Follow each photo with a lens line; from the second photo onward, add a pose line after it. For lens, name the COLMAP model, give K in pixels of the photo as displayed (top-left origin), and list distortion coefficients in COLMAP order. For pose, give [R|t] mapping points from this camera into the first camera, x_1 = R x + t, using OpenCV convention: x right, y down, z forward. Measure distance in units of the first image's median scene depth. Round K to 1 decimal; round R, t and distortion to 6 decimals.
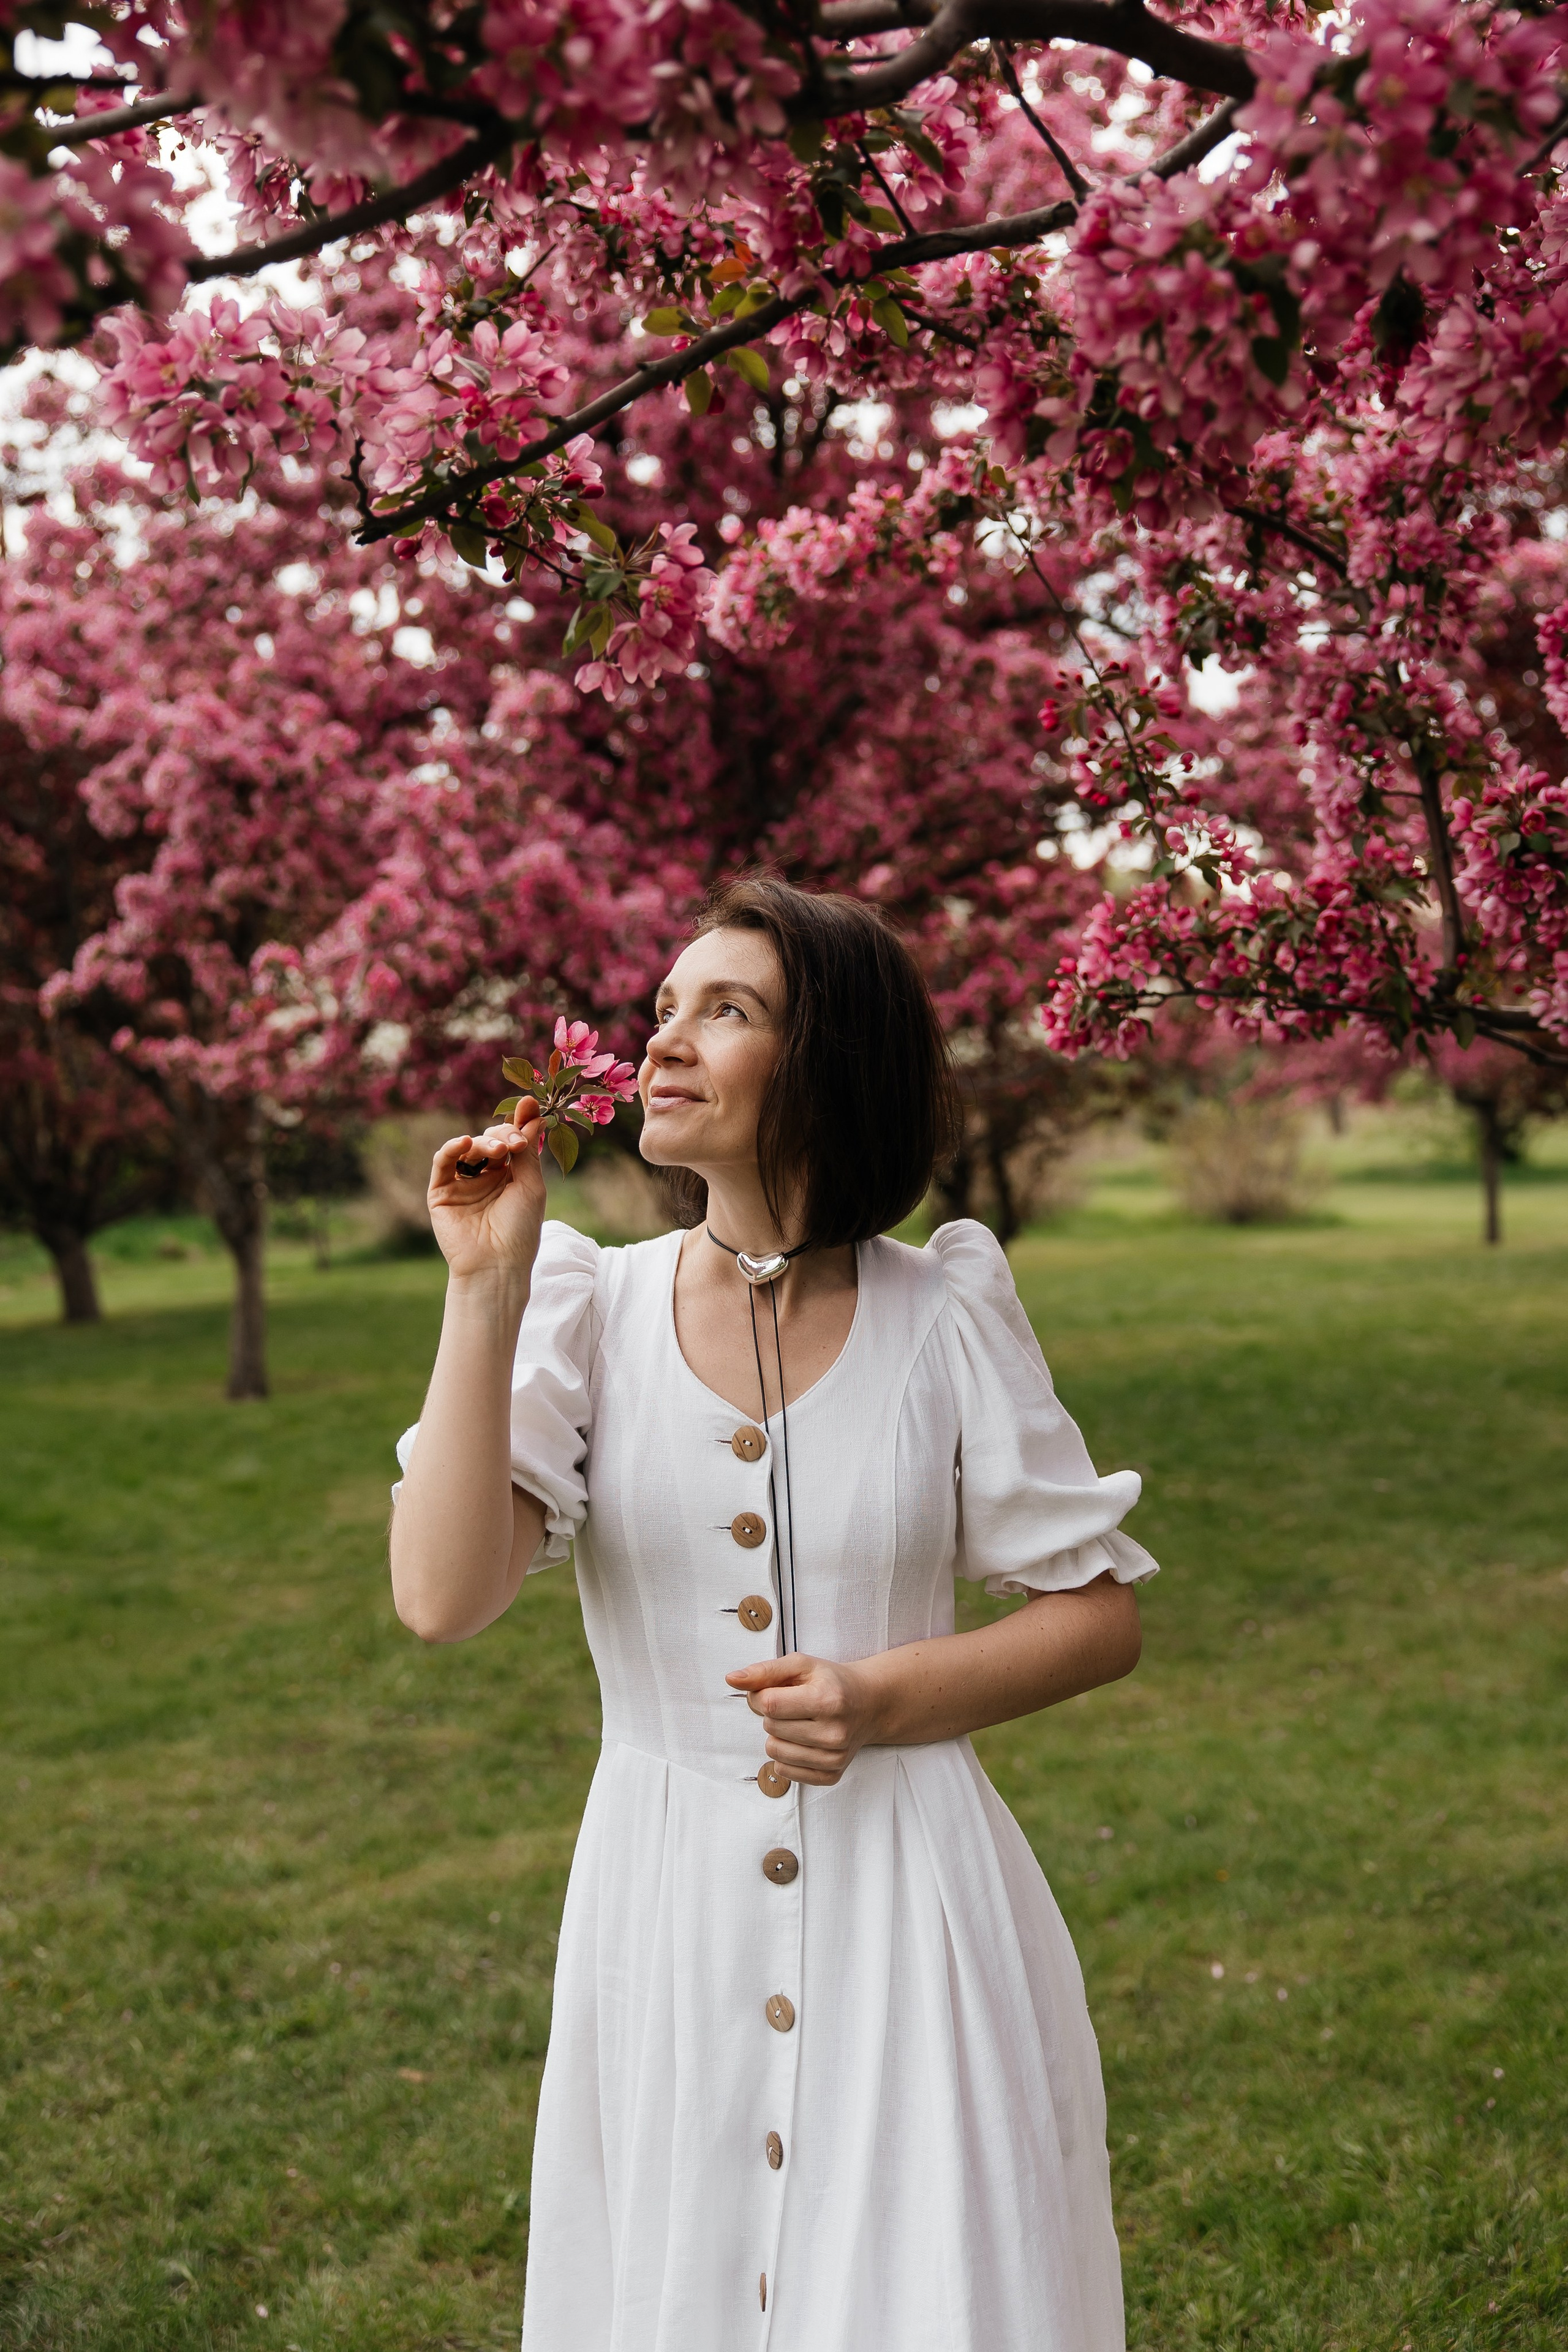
lens RADIAL K [[2628.8, 0, 776.6], [0, 2628.8, 1190.6], [0, 0, 1]] dist [0.031182, 0.000000]
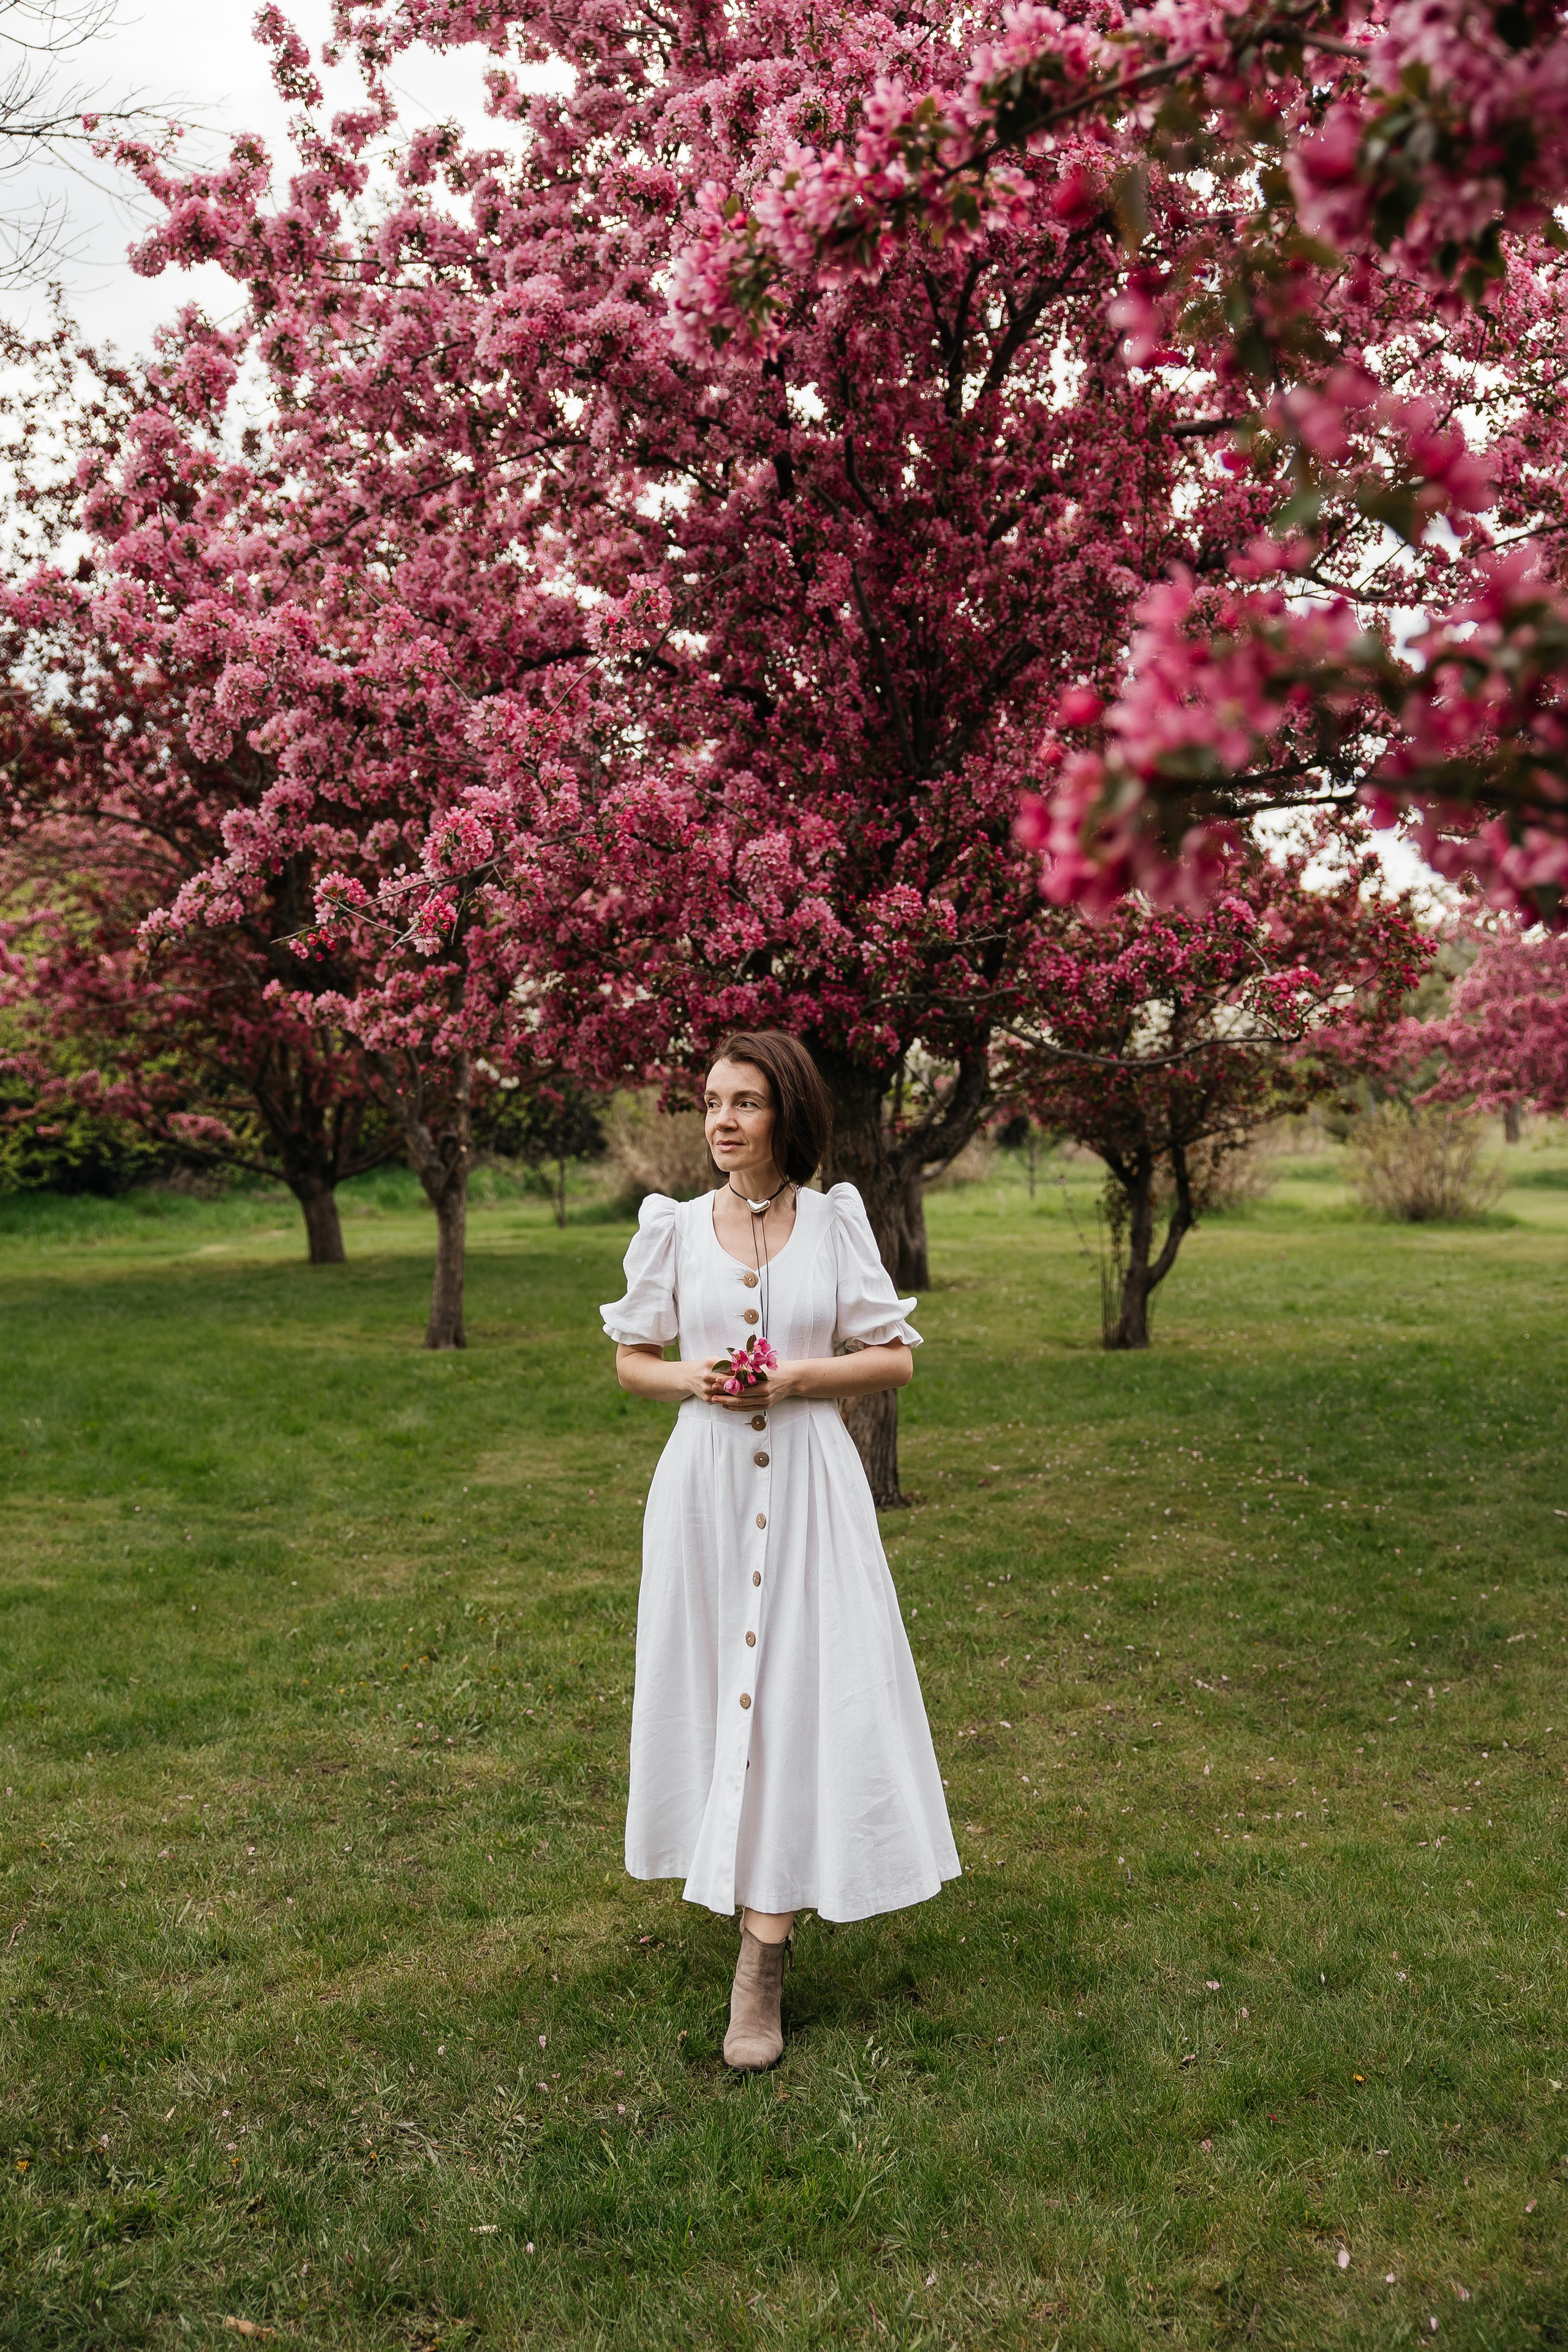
lens RADIAL K [[2238.6, 0, 784.9], [0, 2238.6, 1195.9], [0, 0, 1]] dist [0.021633, 0.000000]
pose [[0.994066, 0.043201, -0.099827, 0.040153], [-0.041893, 0.999007, 0.015163, -0.000966], [0.100383, -0.010891, 0.994889, 0.234886]]
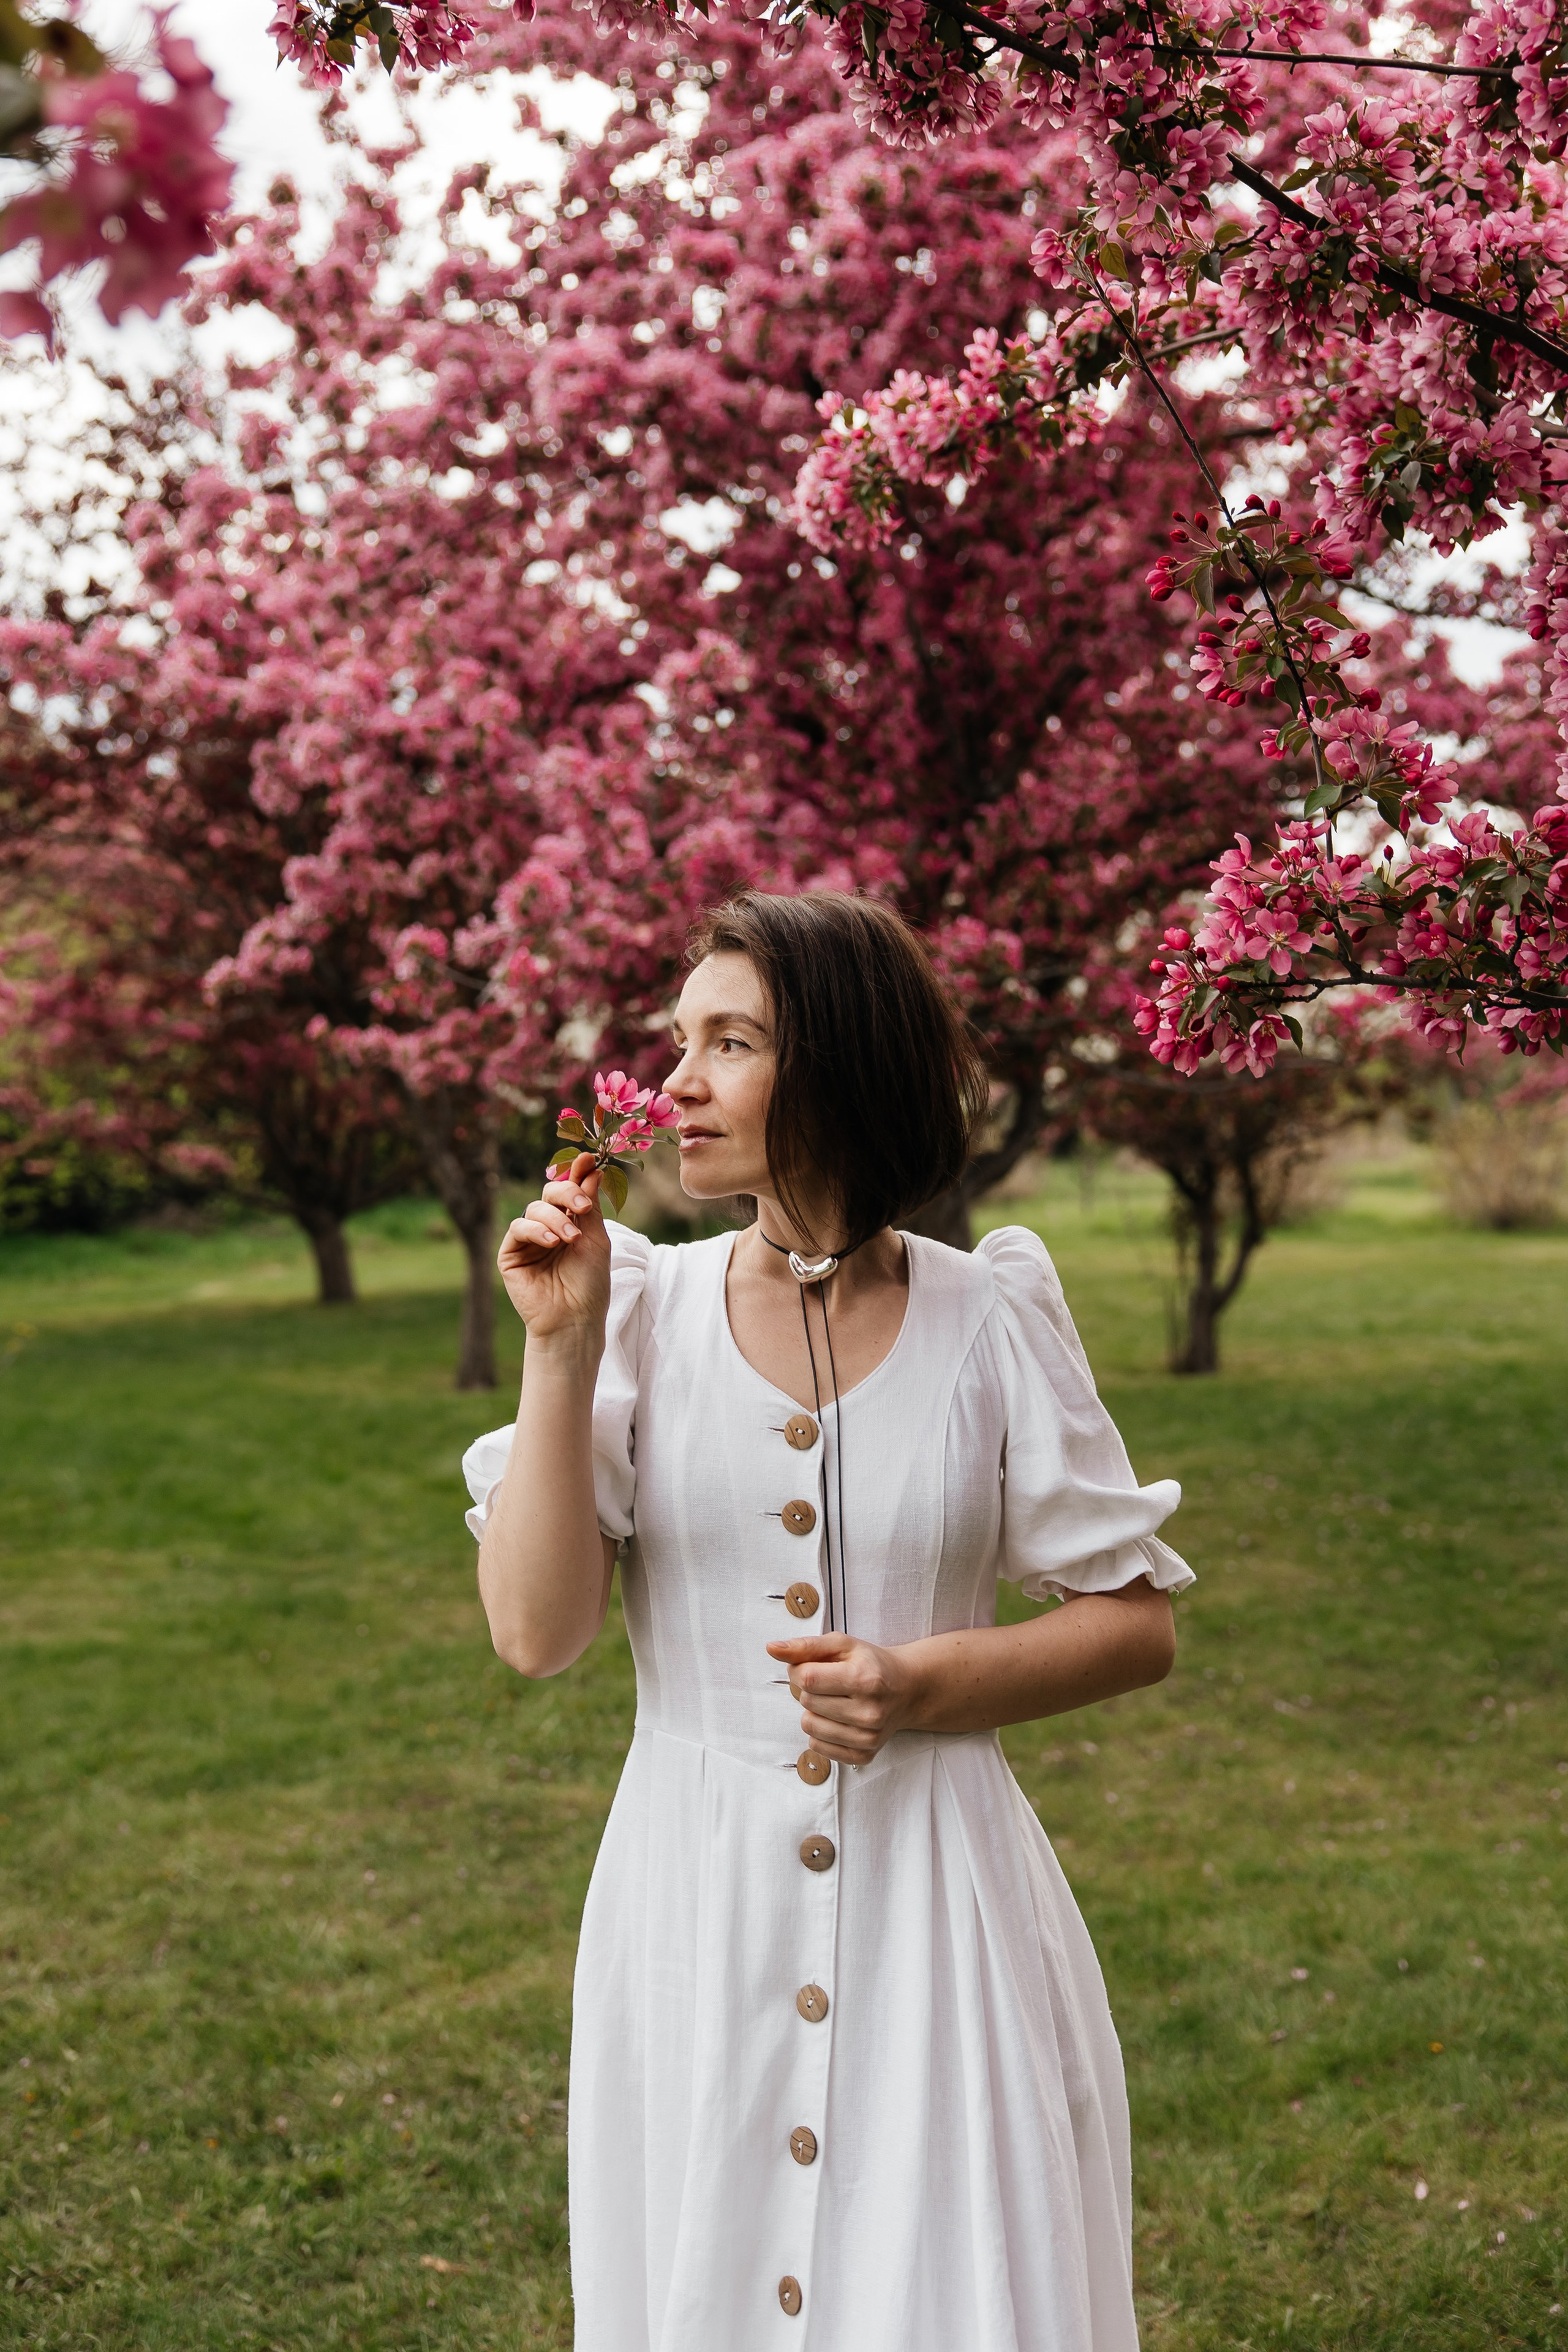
lens RADIAL K [[2497.5, 0, 772.8], [0, 2497.5, 1177.9], [0, 0, 1]] dist [0.026038, 0.000000]
pose [[0.993387, 0.019485, -0.113148, 0.032007], [-0.019431, 0.999810, 0.001583, -0.008692], [0.113158, 0.000626, 0.993577, 0.133423]]
